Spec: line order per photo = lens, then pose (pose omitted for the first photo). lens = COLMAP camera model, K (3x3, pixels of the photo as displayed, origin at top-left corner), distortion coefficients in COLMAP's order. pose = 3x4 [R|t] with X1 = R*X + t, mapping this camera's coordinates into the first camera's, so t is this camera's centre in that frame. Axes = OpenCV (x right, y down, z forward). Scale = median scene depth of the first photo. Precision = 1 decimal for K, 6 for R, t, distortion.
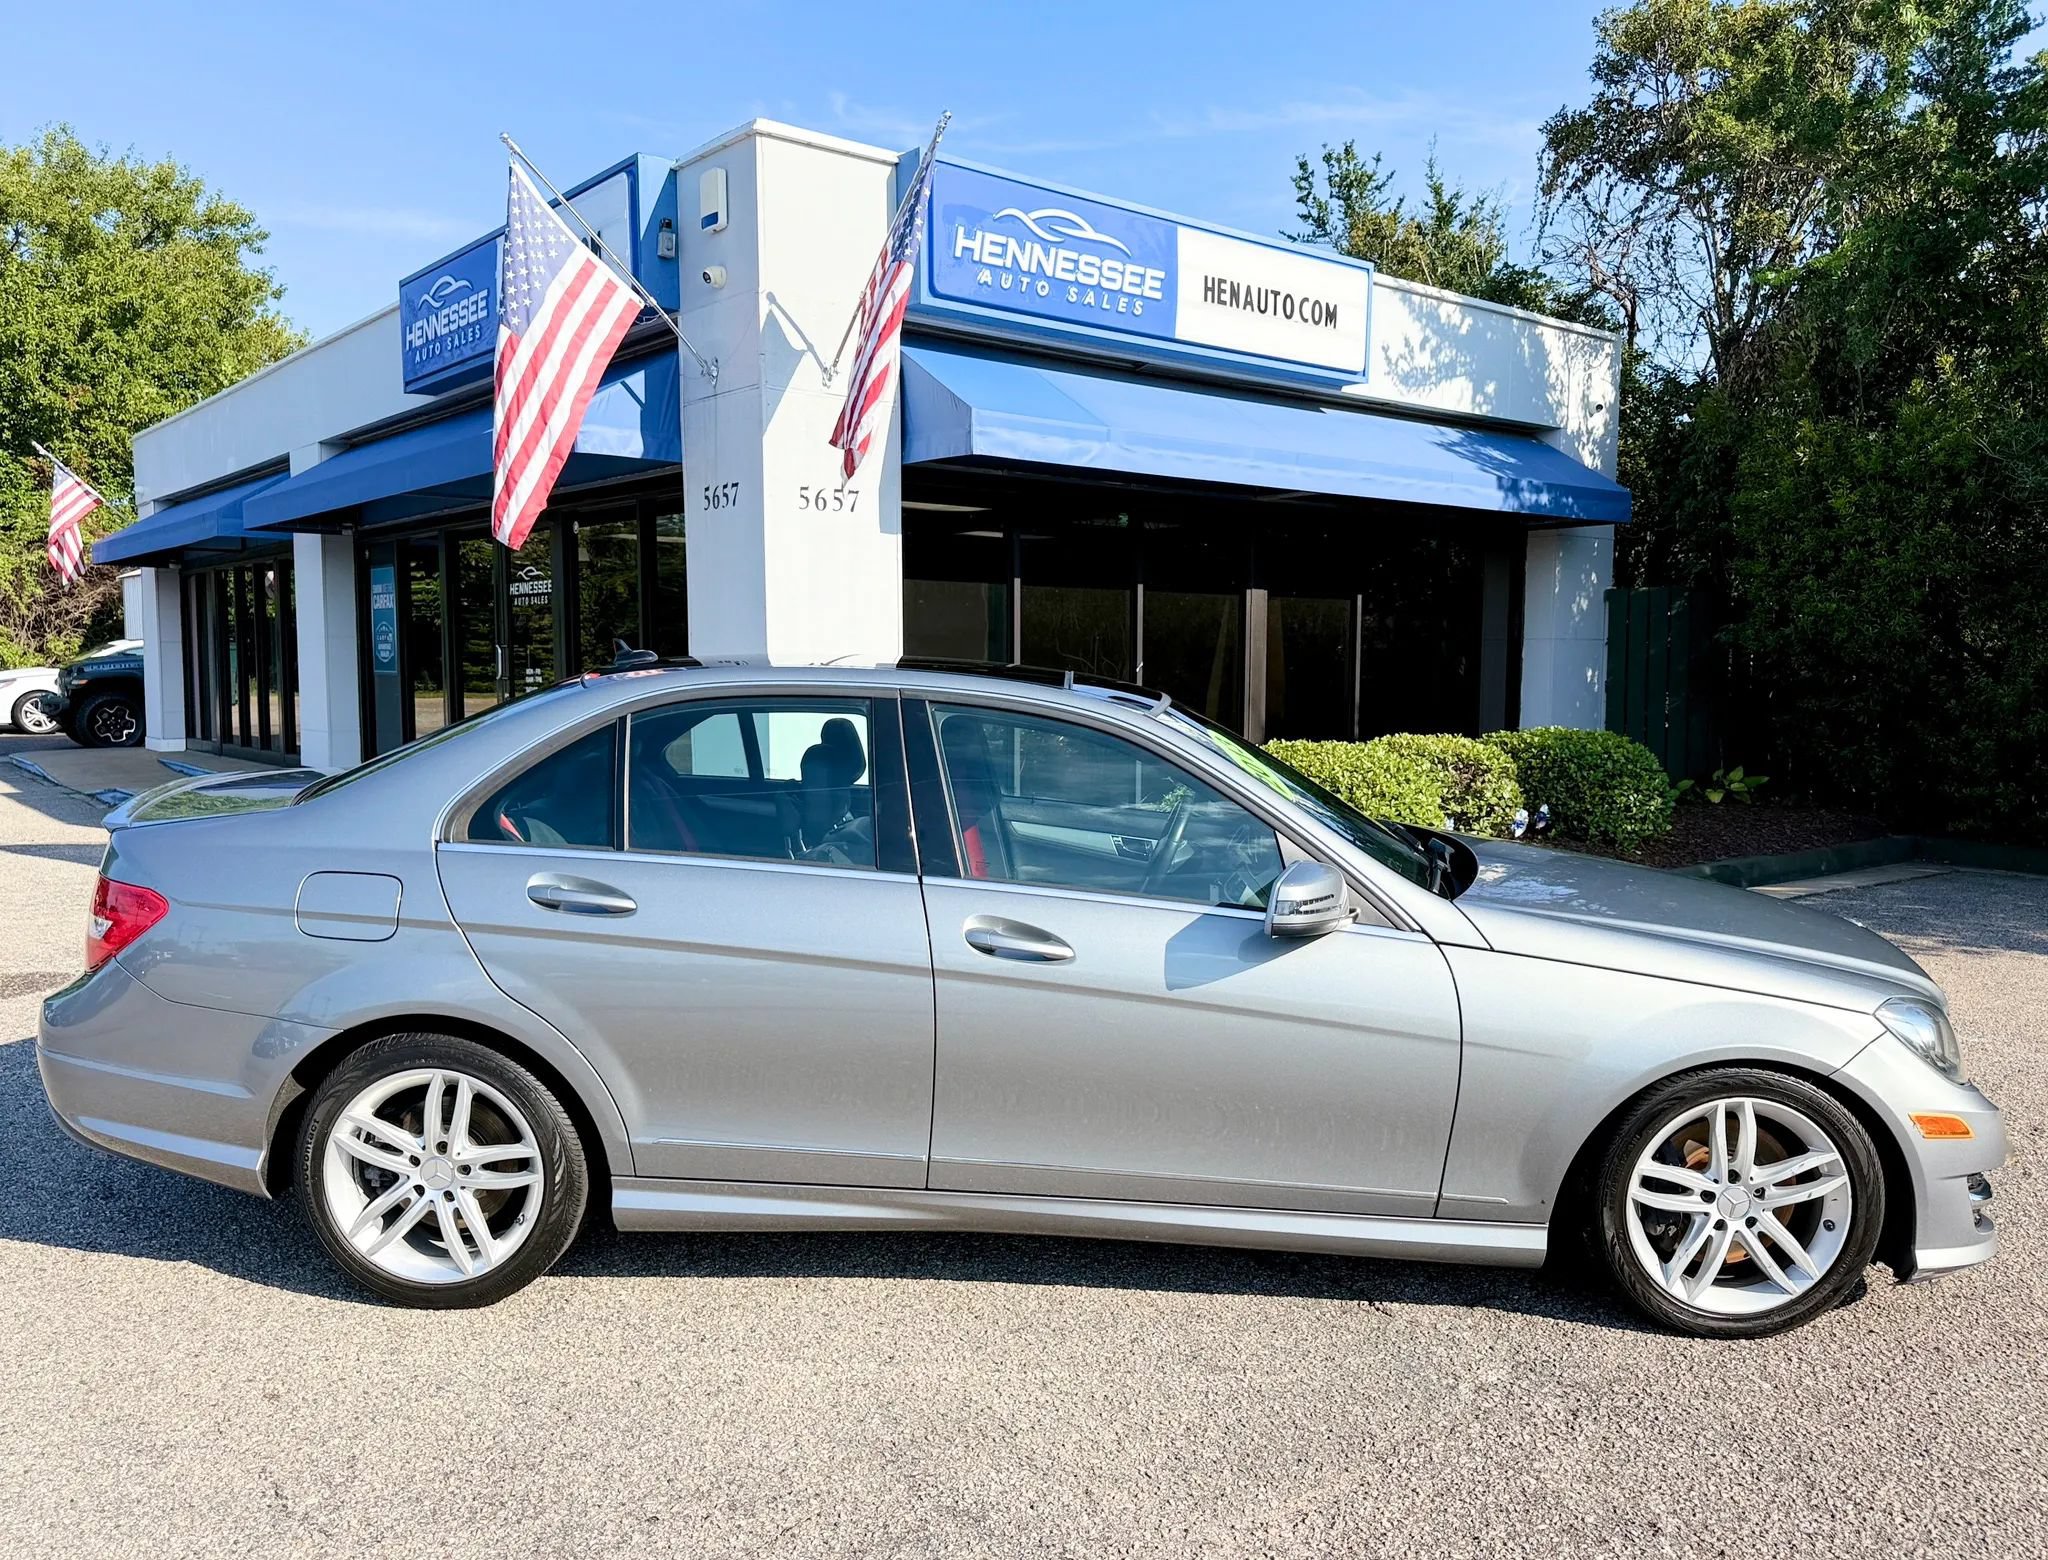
lens RADIAL K [[1561.0, 0, 1040.1], [0, 1561.0, 800.7], [0, 0, 1]] dist [0.100159, -0.161758]
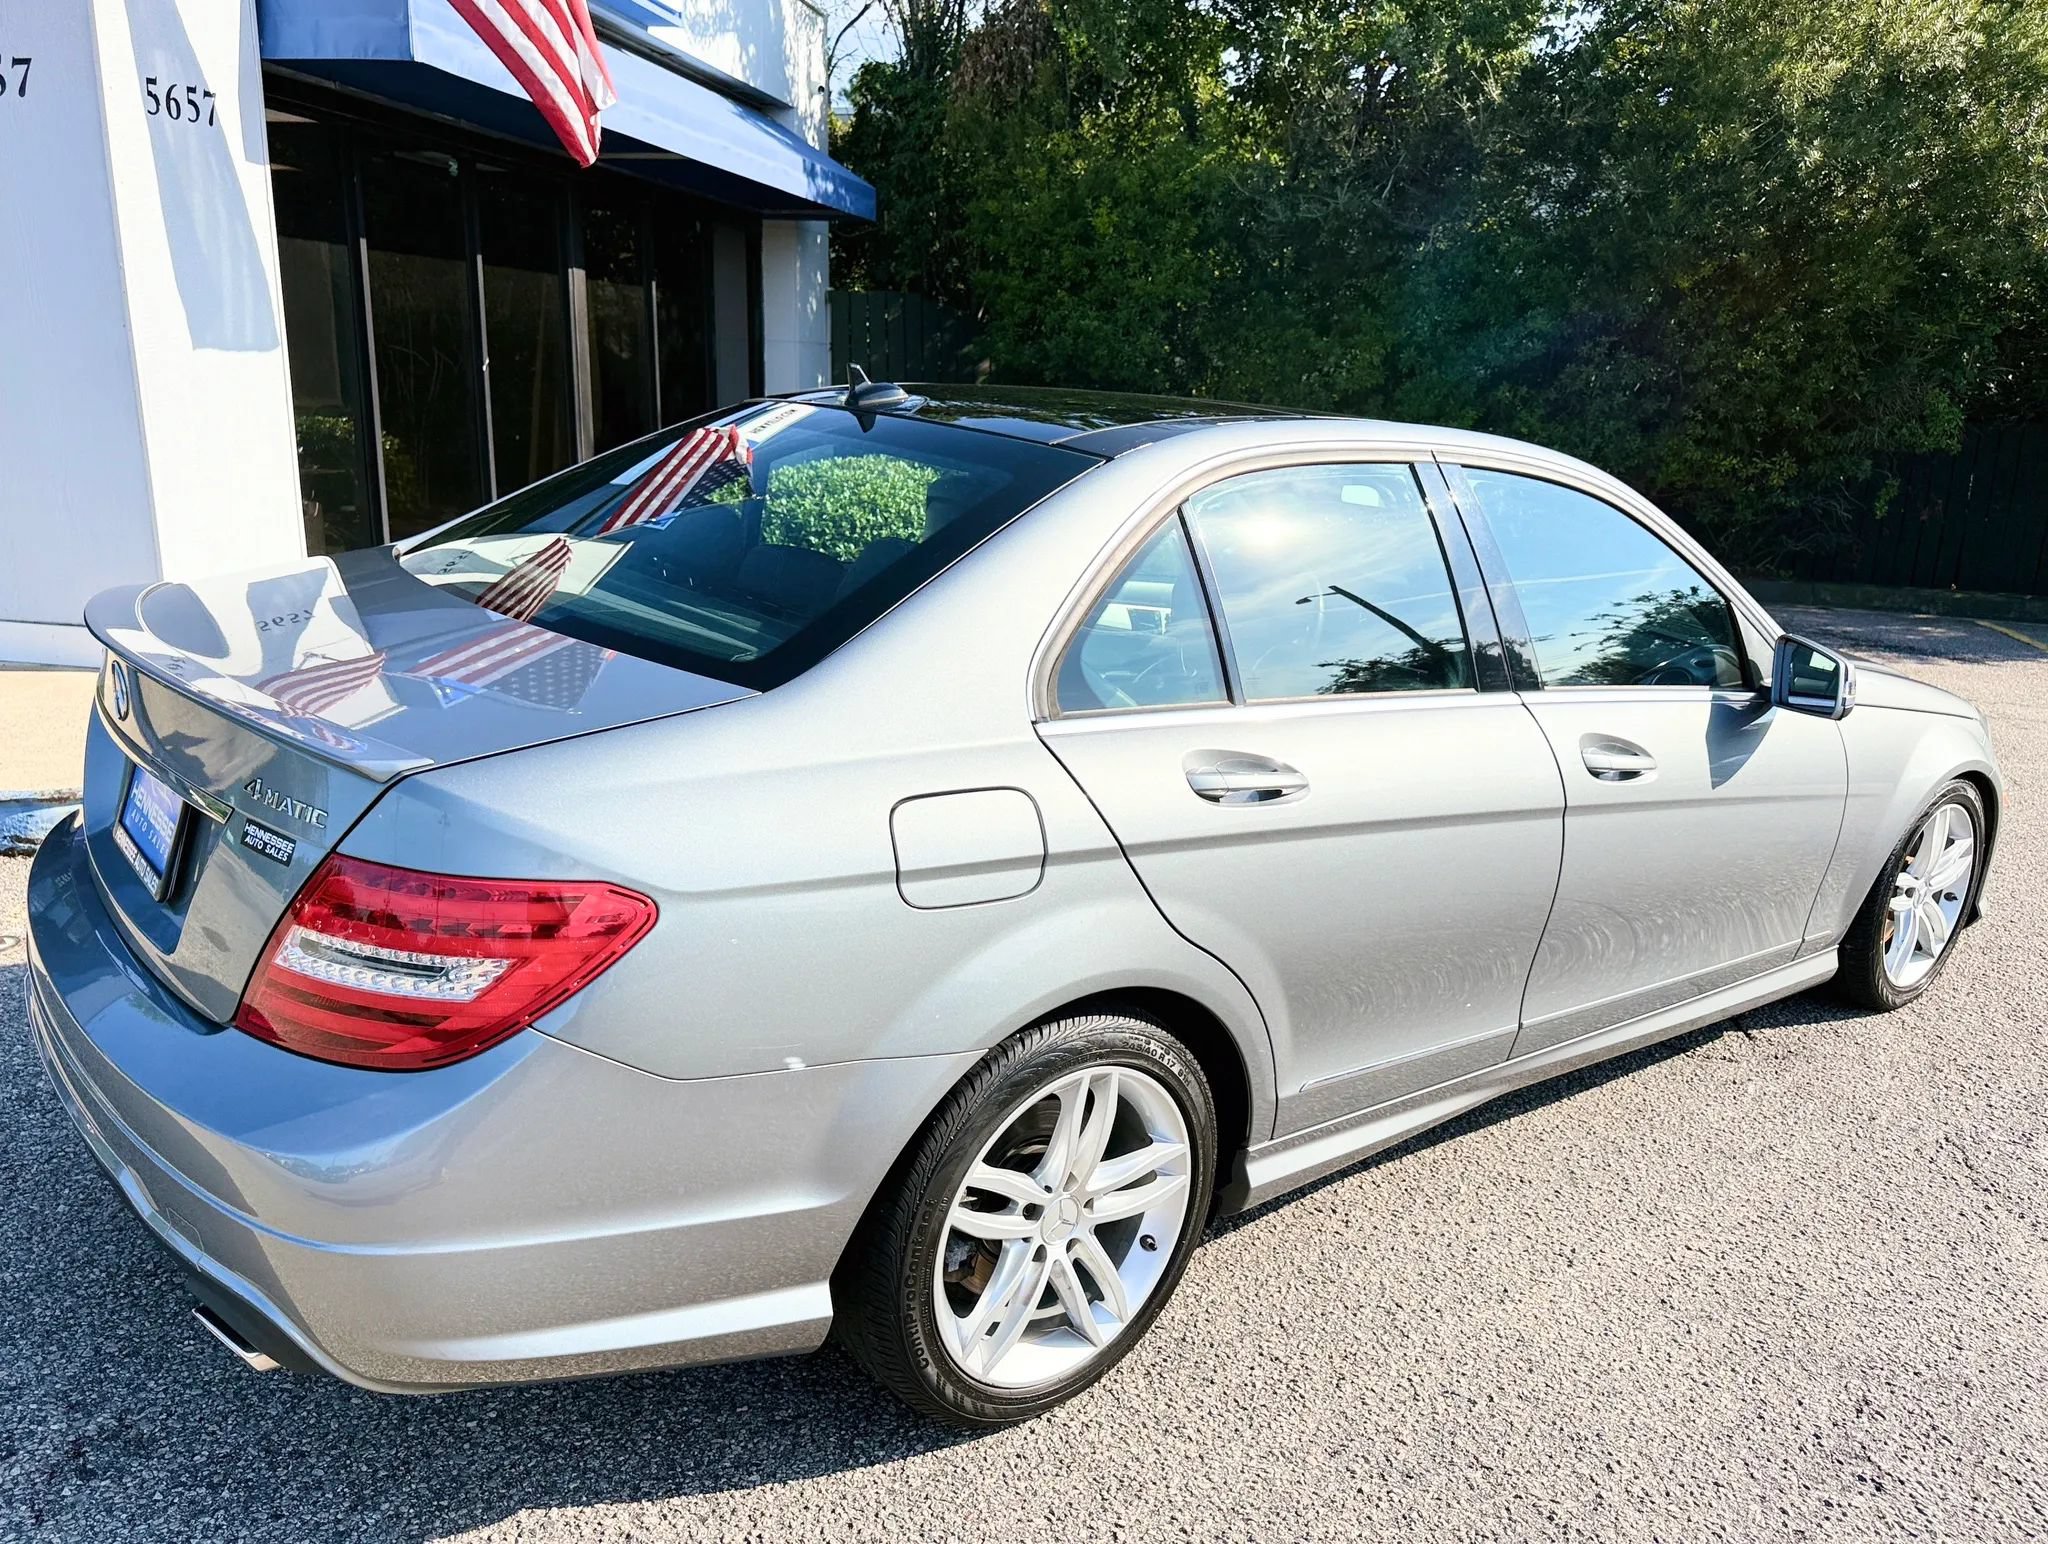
lens RADIAL K [[1573.5, 0, 1034.4], [0, 1573.5, 795.8], [0, 0, 1]] dist [0.071099, -0.098984]
pose [[0.763547, -0.149615, 0.628180, -0.302199], [0.029115, 0.979776, 0.197967, -0.026563], [-0.645095, -0.132868, 0.752462, 0.208335]]
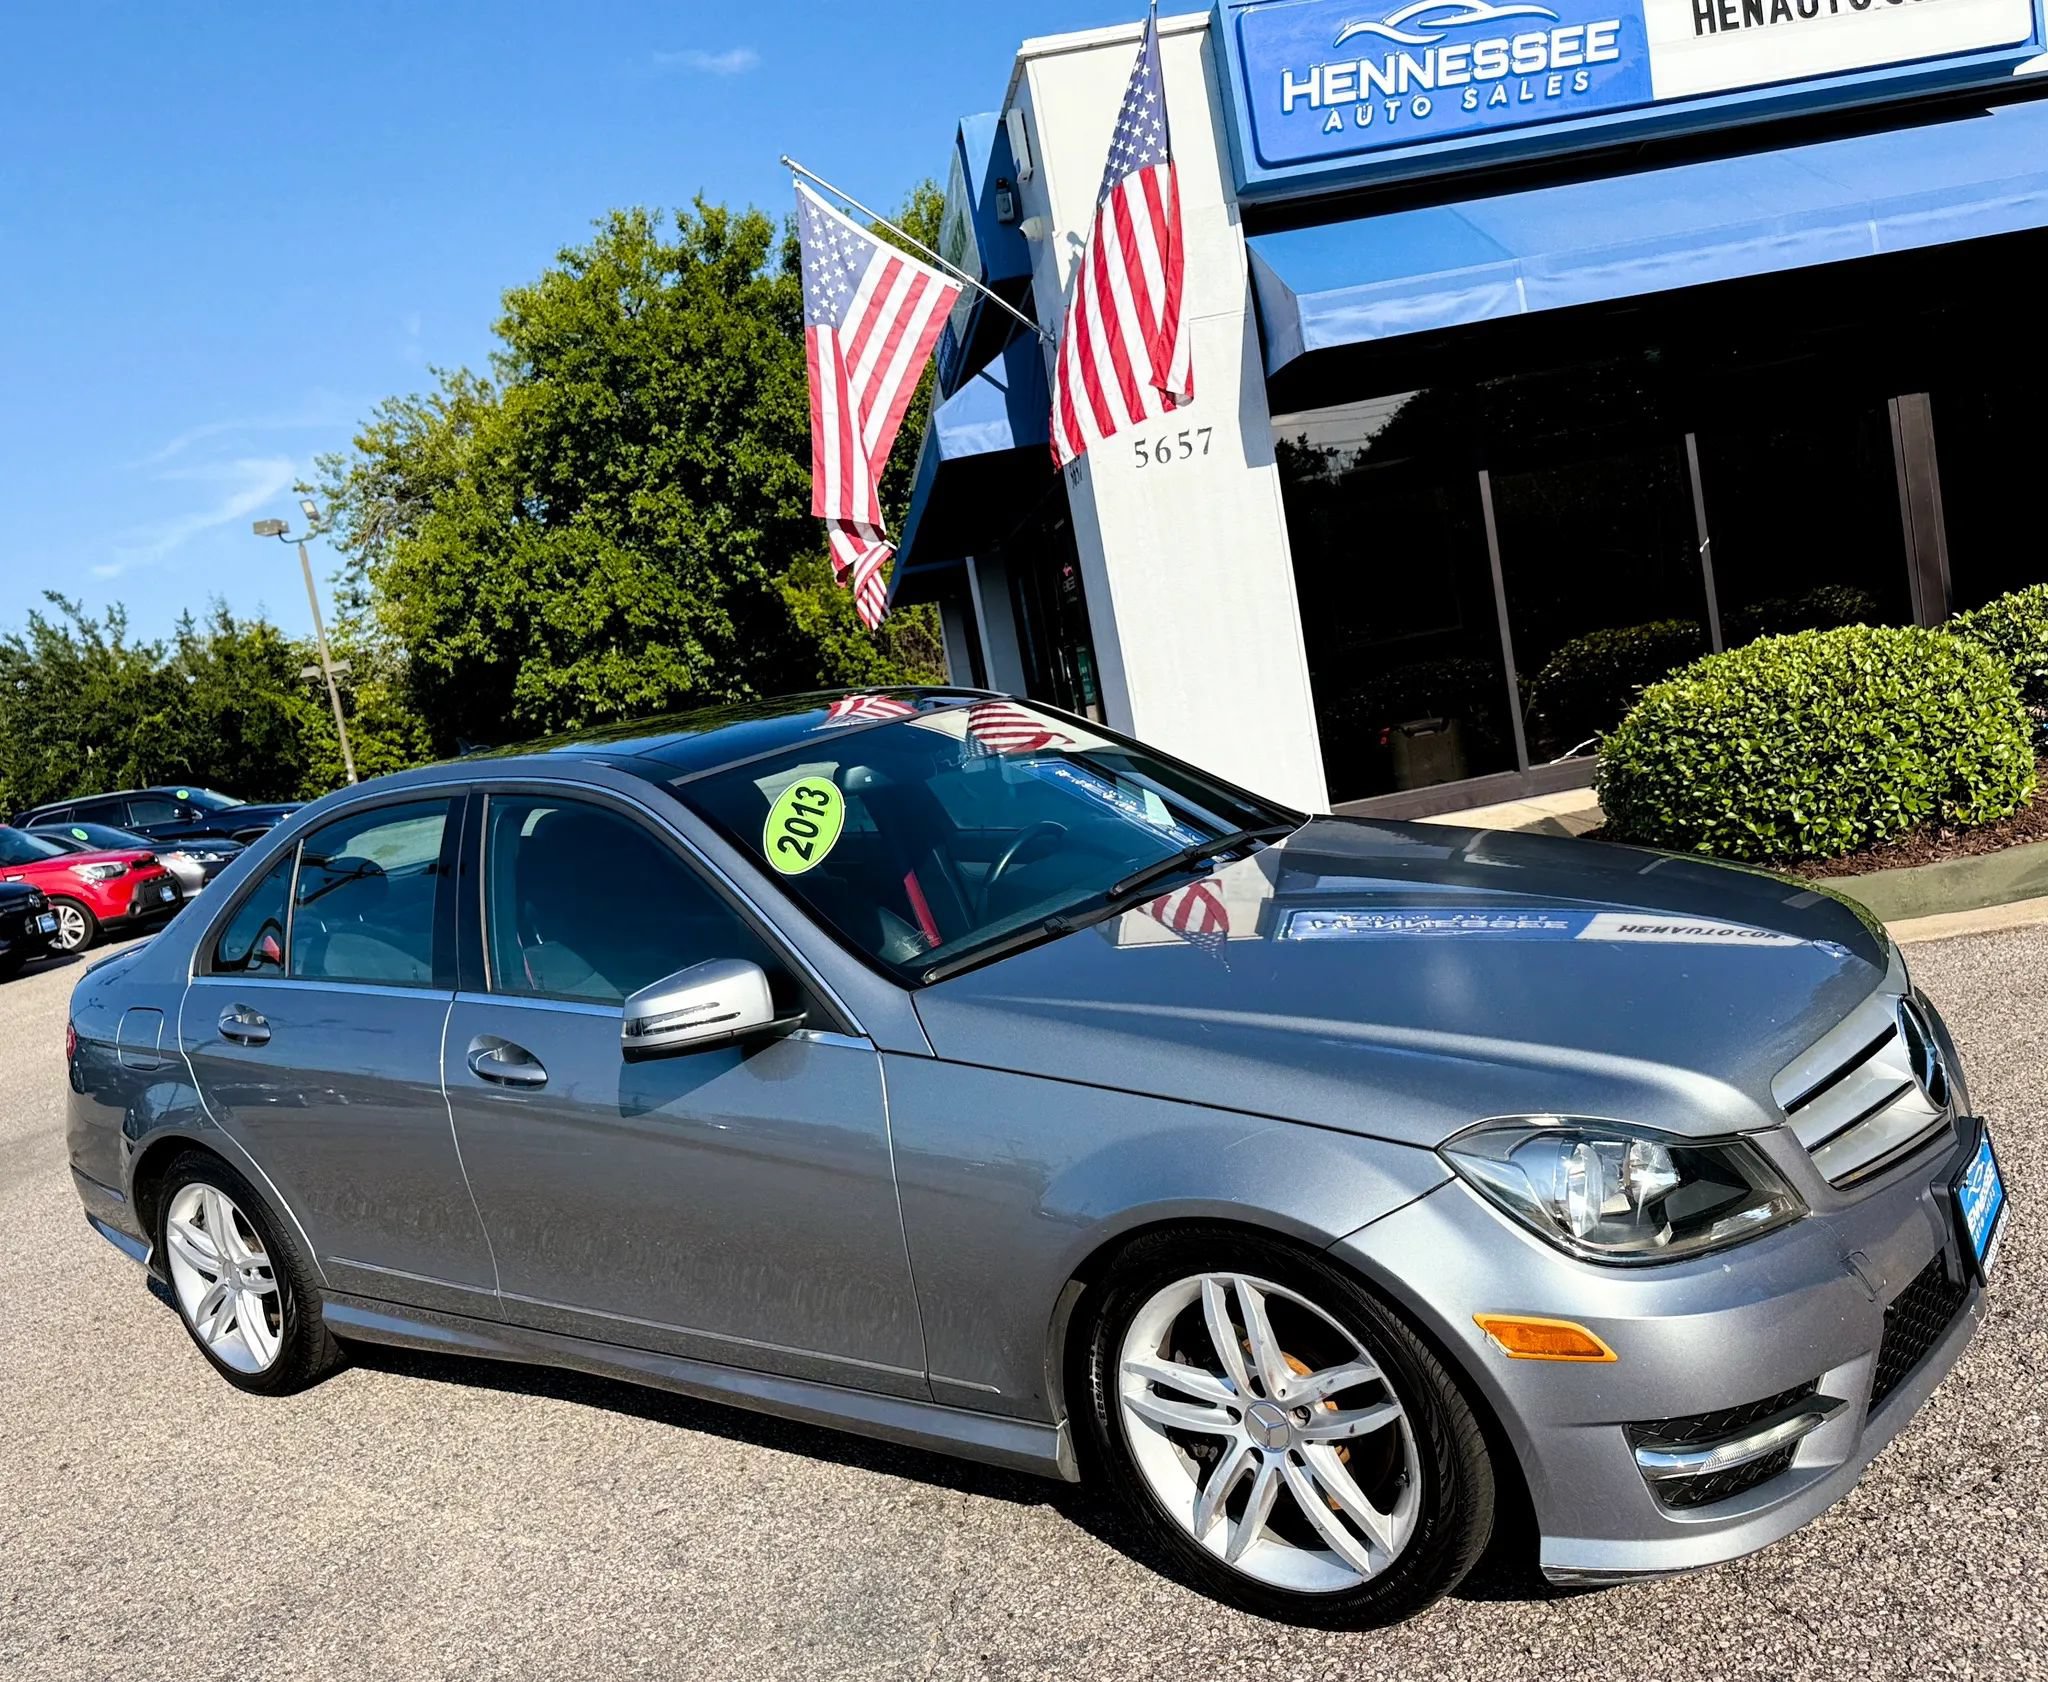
lens RADIAL K [[1699.6, 0, 1020.3], [0, 1699.6, 872.9], [0, 0, 1]] dist [0.098152, -0.164226]
pose [[0.810404, -0.081469, -0.580180, 0.303301], [0.128916, 0.990810, 0.040942, -0.007850], [0.571512, -0.107974, 0.813459, 0.143684]]
